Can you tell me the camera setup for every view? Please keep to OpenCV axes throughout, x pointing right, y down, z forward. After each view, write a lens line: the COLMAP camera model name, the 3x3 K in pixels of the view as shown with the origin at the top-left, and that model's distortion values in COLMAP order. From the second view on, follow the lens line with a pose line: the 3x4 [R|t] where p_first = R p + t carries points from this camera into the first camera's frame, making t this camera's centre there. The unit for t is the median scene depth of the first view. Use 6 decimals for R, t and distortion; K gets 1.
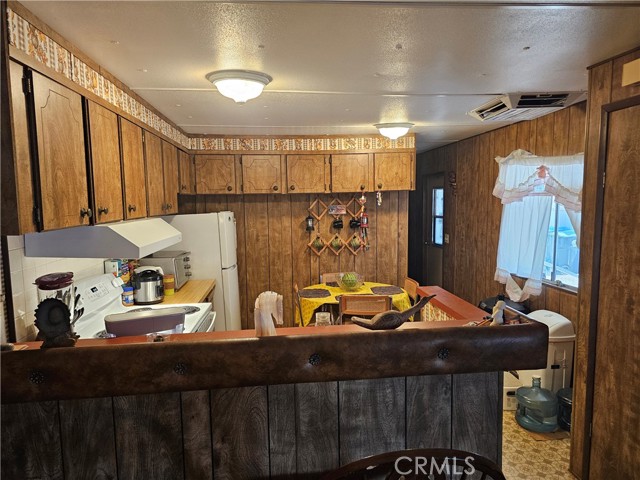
lens RADIAL K [[426.3, 0, 322.1], [0, 426.3, 245.6], [0, 0, 1]] dist [0.032342, -0.022878]
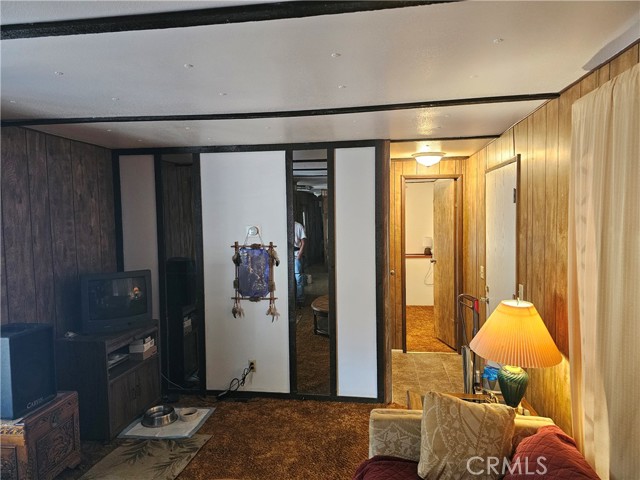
lens RADIAL K [[426.3, 0, 320.1], [0, 426.3, 238.9], [0, 0, 1]] dist [0.032342, -0.022878]
pose [[0.238450, -0.053209, 0.969696, -0.793815], [0.116481, 0.992857, 0.025837, -0.012466], [-0.964144, 0.106790, 0.242945, 0.454242]]
